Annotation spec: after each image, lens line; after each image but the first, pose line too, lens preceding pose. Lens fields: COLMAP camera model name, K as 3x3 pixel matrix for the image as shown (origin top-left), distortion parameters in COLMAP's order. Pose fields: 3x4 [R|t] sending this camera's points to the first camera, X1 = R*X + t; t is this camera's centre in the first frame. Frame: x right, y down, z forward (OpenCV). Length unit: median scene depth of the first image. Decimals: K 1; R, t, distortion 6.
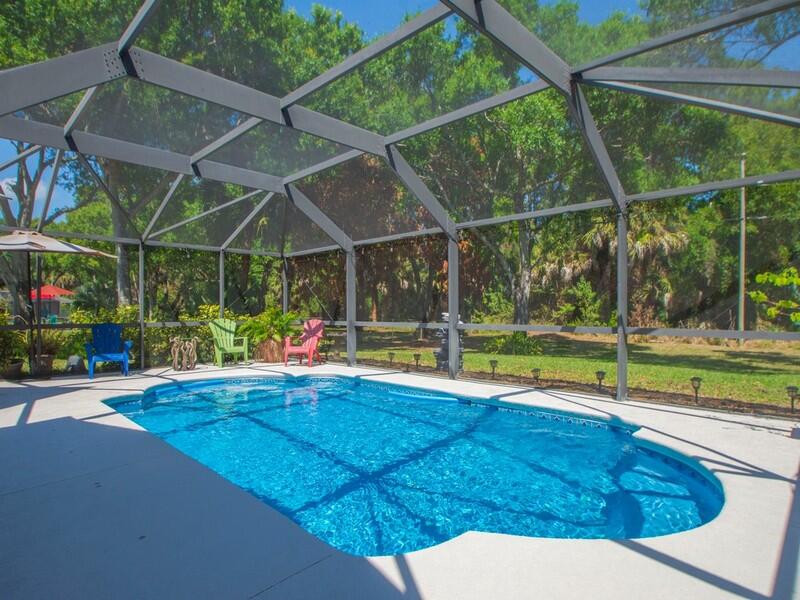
lens RADIAL K [[451.0, 0, 399.6], [0, 451.0, 312.8], [0, 0, 1]] dist [-0.000736, -0.023795]
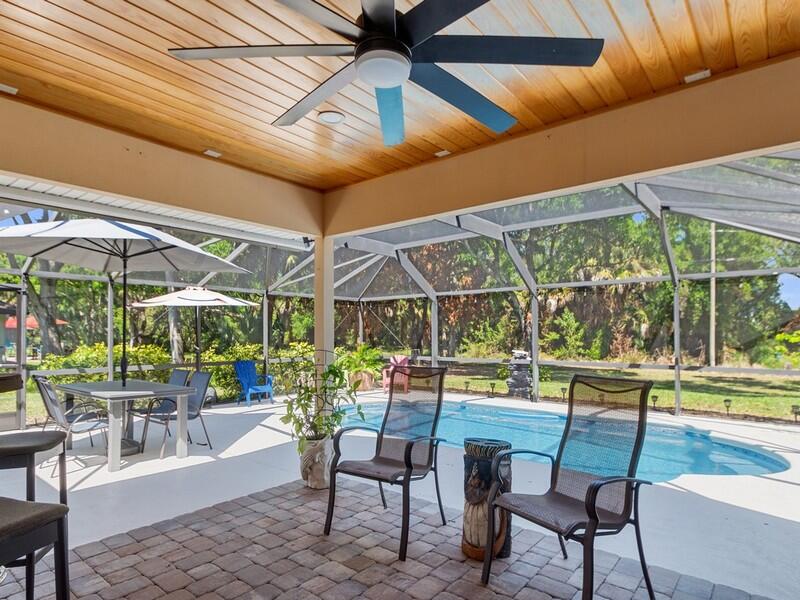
lens RADIAL K [[456.7, 0, 392.4], [0, 456.7, 328.3], [0, 0, 1]] dist [0.000278, -0.001168]
pose [[0.997372, -0.000941, 0.072441, -0.135883], [0.002317, 0.999818, -0.018919, -0.015802], [-0.072410, 0.019037, 0.997193, -0.104129]]
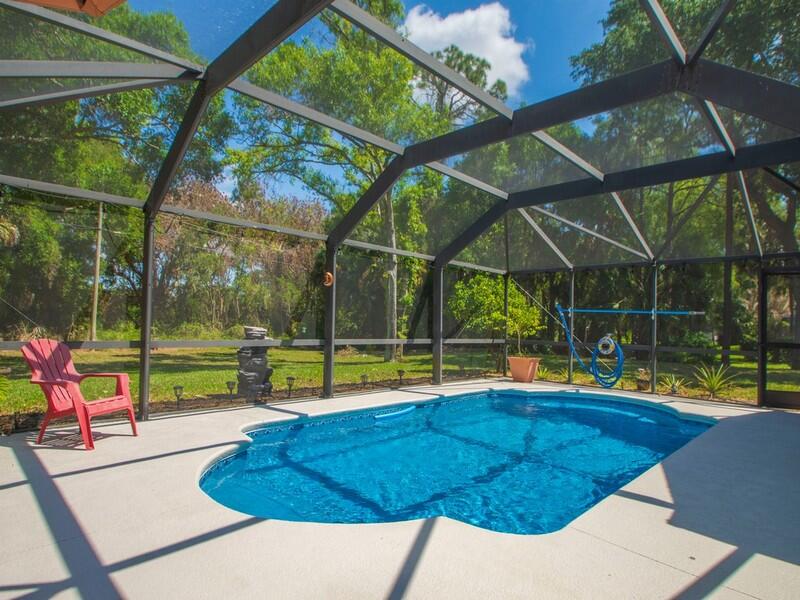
lens RADIAL K [[451.0, 0, 399.6], [0, 451.0, 312.8], [0, 0, 1]] dist [-0.000736, -0.023795]
pose [[0.000936, 0.024861, 0.999690, -0.285015], [-0.024887, 0.999382, -0.024830, -0.004349], [-0.999690, -0.024856, 0.001554, 0.290341]]
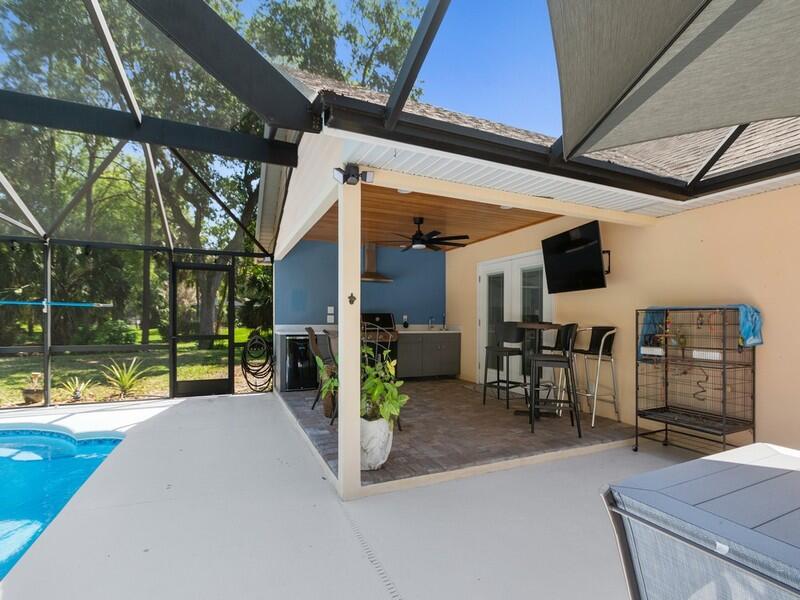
lens RADIAL K [[390.0, 0, 404.8], [0, 390.0, 323.3], [0, 0, 1]] dist [-0.001396, -0.000888]
pose [[-0.935712, -0.010480, 0.352609, -0.217693], [-0.005251, 0.999862, 0.015783, -0.011991], [-0.352725, 0.012917, -0.935638, 0.232452]]
